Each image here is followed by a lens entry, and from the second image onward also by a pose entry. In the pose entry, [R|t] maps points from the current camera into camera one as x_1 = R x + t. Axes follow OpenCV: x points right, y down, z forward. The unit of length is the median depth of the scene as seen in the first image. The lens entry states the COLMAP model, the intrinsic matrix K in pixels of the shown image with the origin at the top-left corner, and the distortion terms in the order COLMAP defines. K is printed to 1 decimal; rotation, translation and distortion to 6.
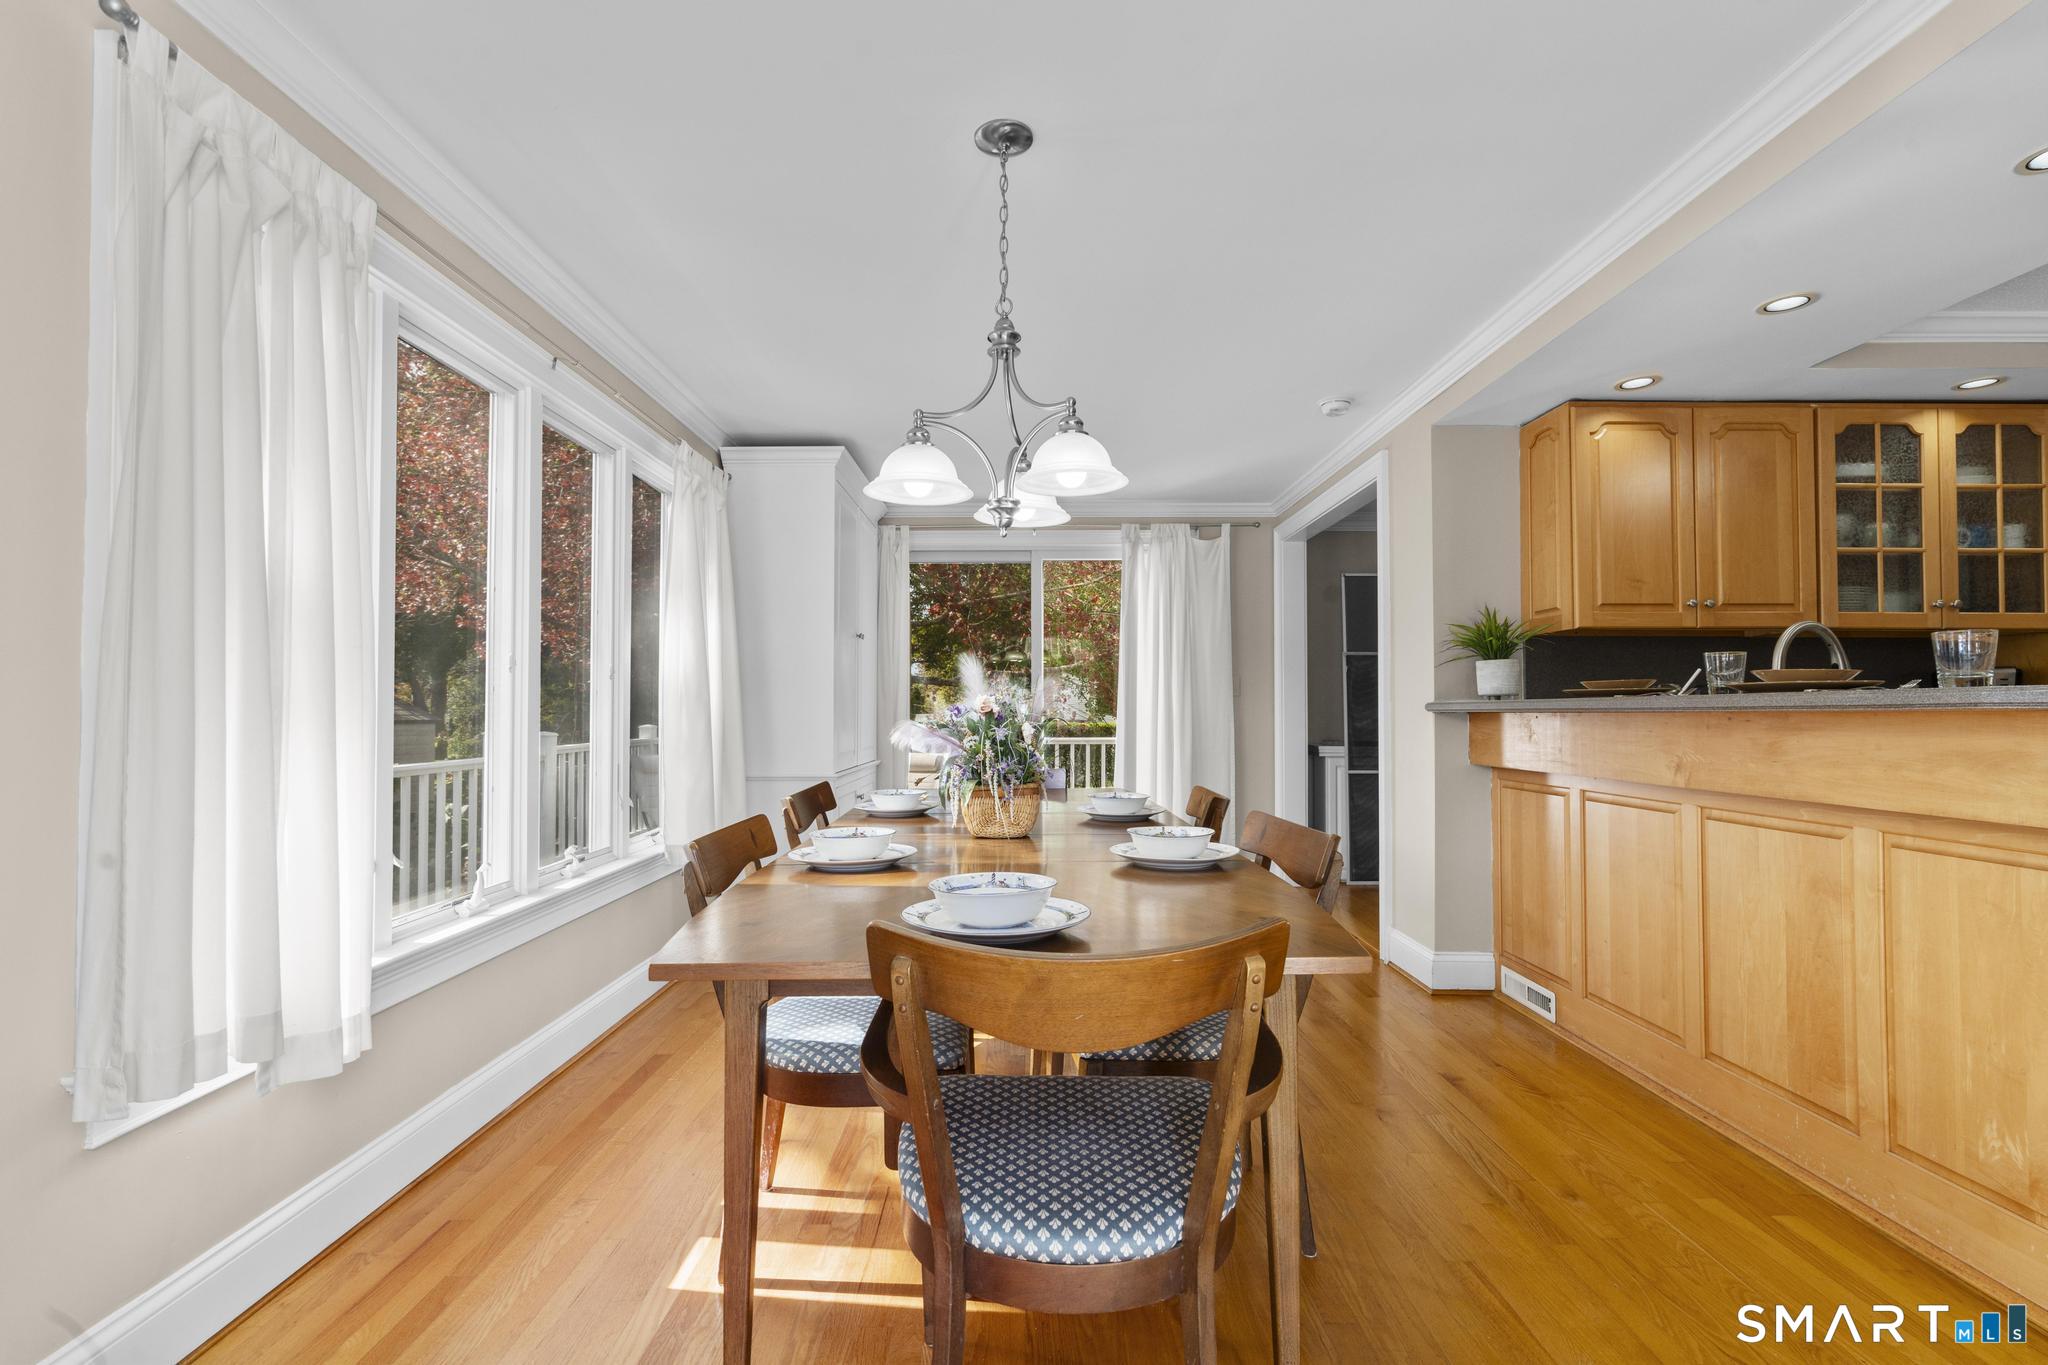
lens RADIAL K [[914.5, 0, 1022.9], [0, 914.5, 690.9], [0, 0, 1]] dist [-0.007485, 0.002129]
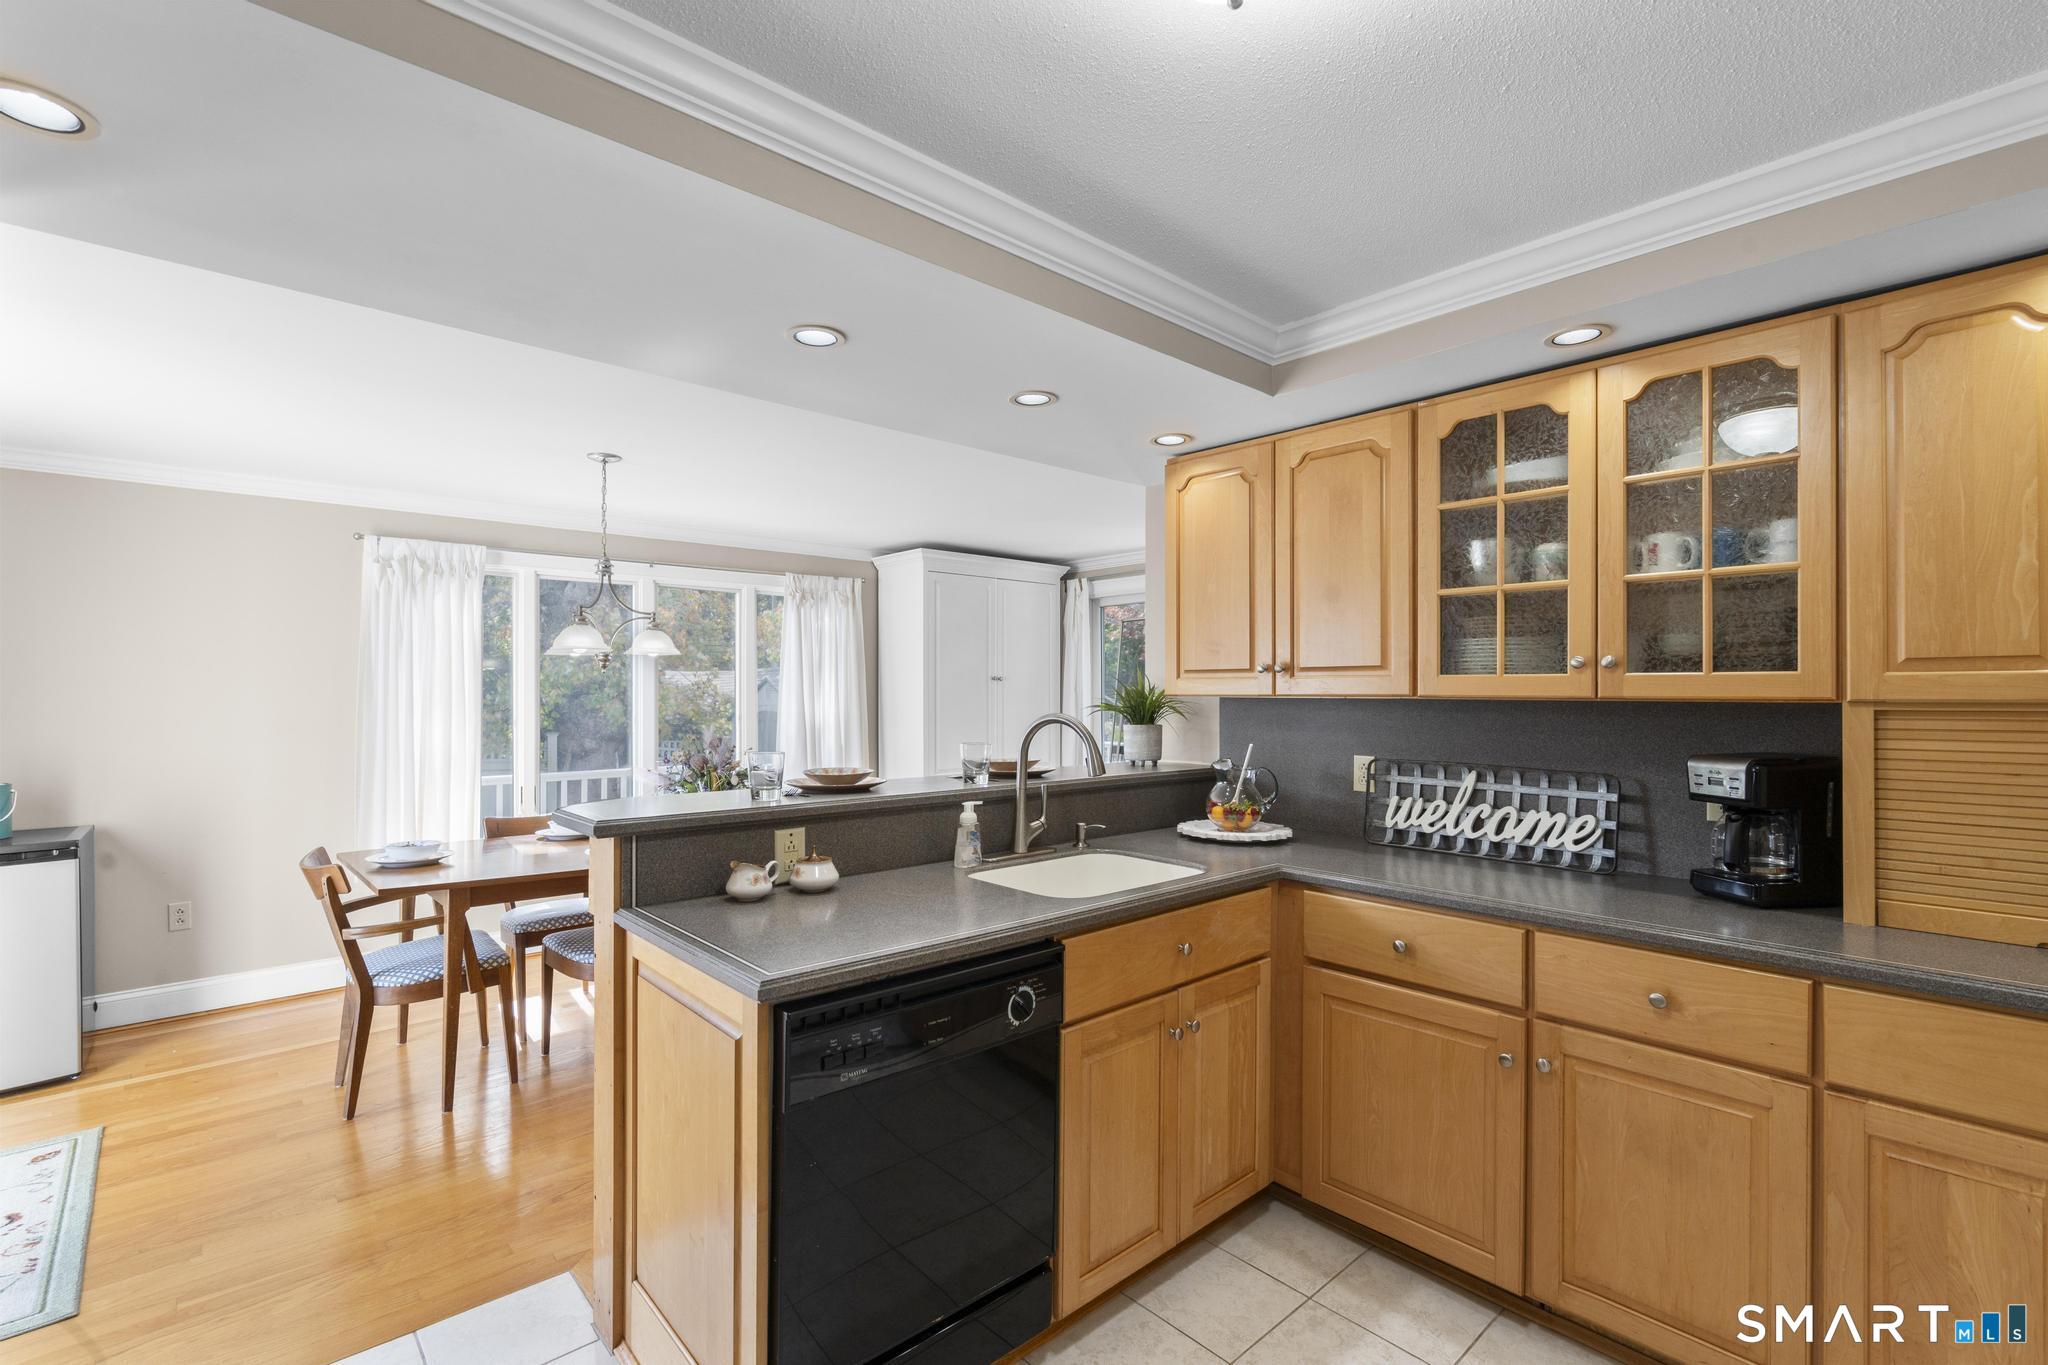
lens RADIAL K [[914.5, 0, 1016.2], [0, 914.5, 686.2], [0, 0, 1]] dist [-0.007485, 0.002129]
pose [[0.672765, -0.004494, -0.739842, 1.216359], [0.014042, 0.999879, 0.006696, -0.086769], [0.739723, -0.014893, 0.672747, 0.227141]]
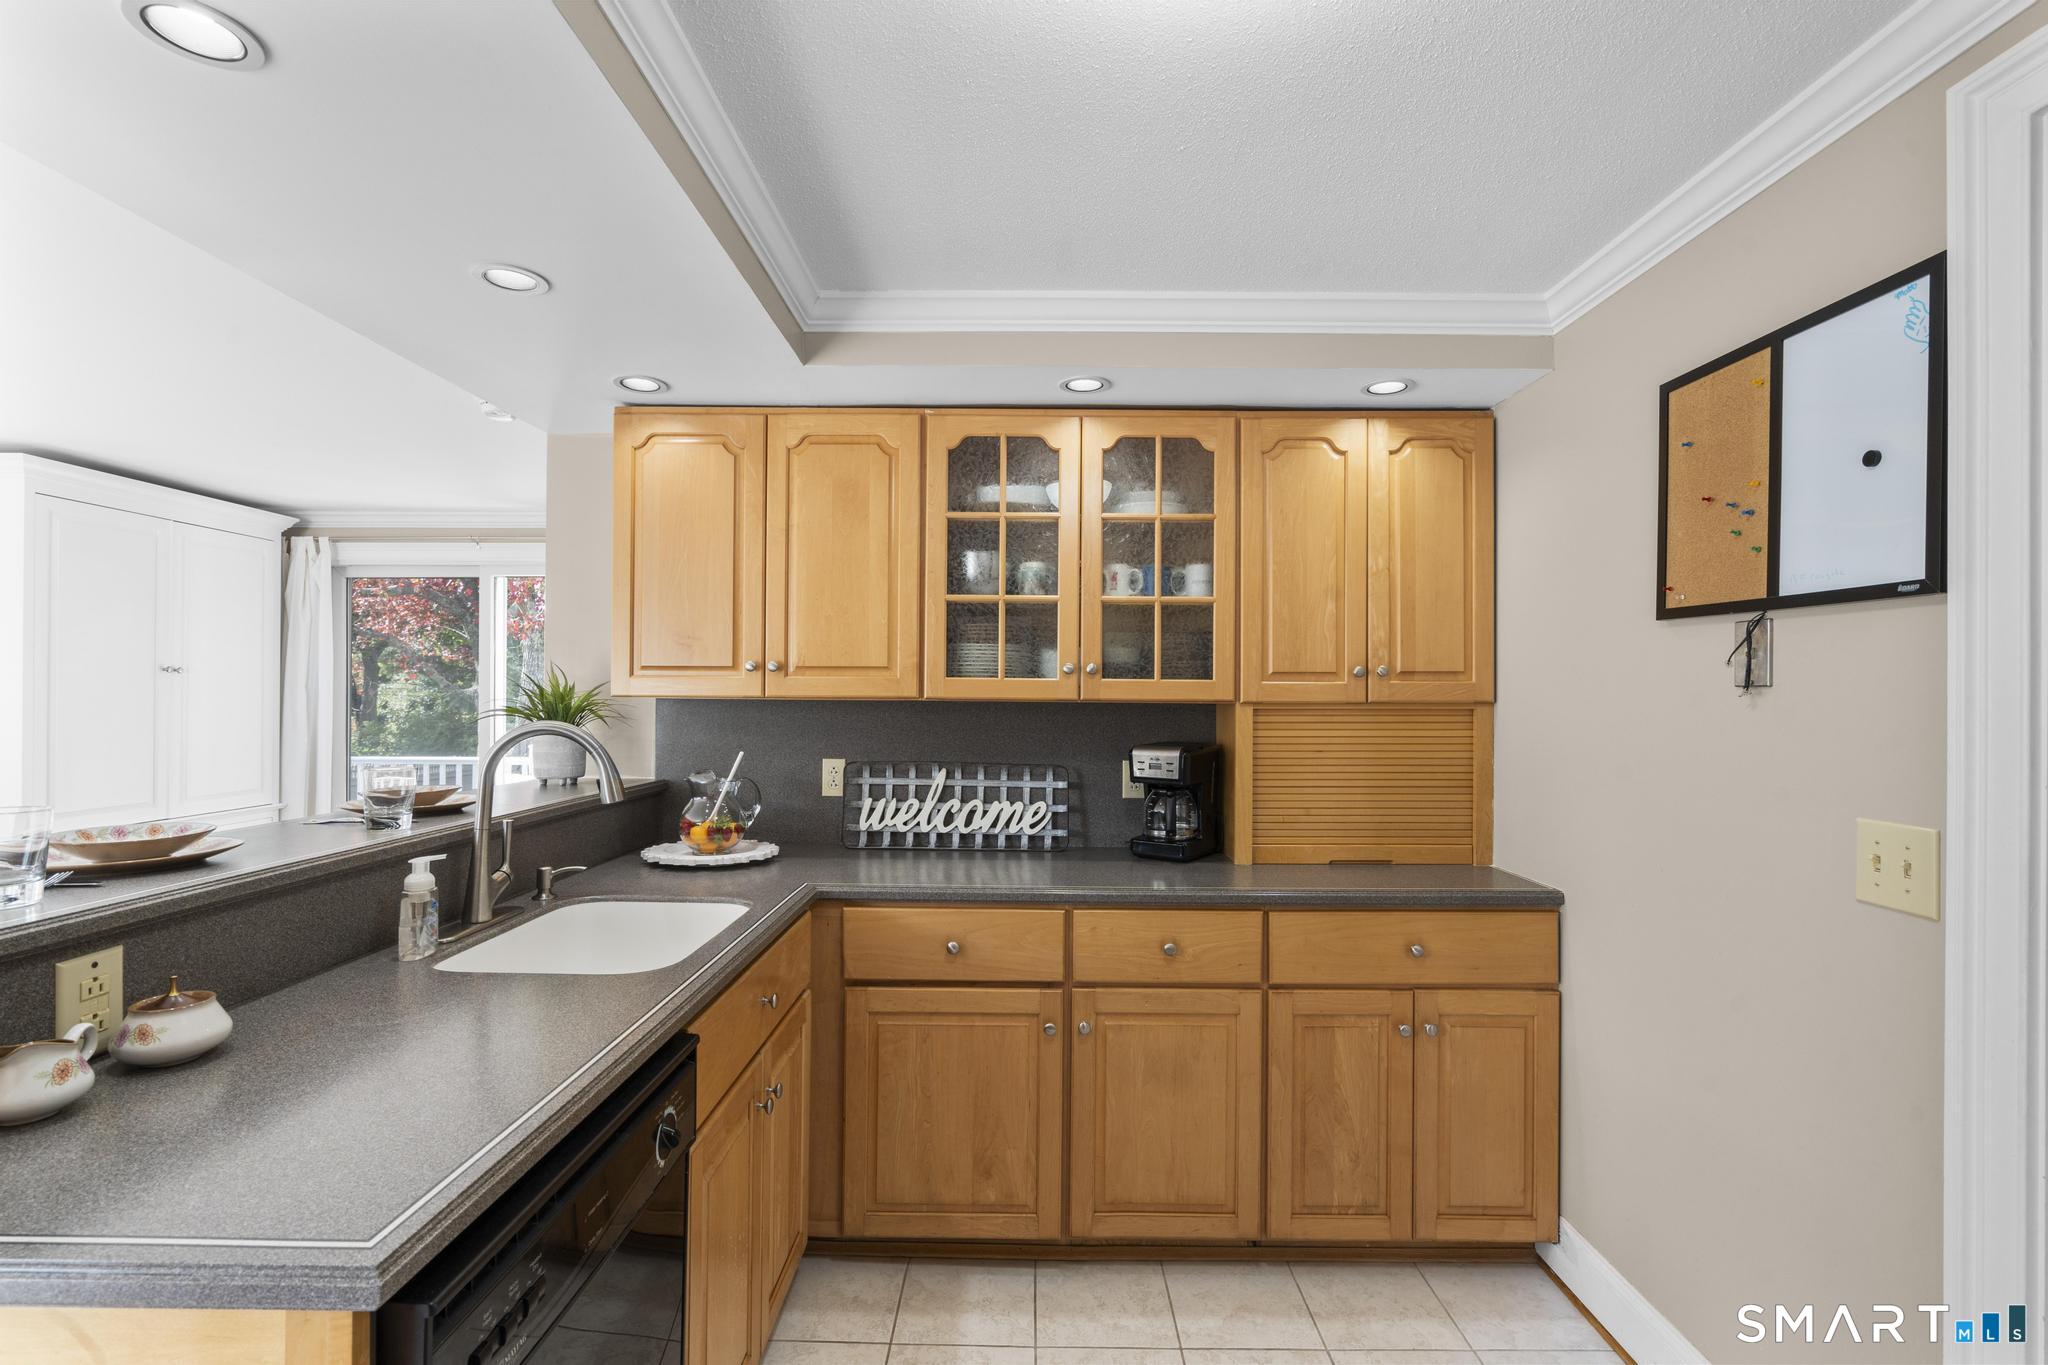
lens RADIAL K [[914.5, 0, 1018.8], [0, 914.5, 690.0], [0, 0, 1]] dist [-0.007485, 0.002129]
pose [[0.999977, 0.005700, -0.003684, 0.957971], [-0.005650, 0.999892, 0.013565, -0.086281], [0.003761, -0.013544, 0.999901, 0.213008]]
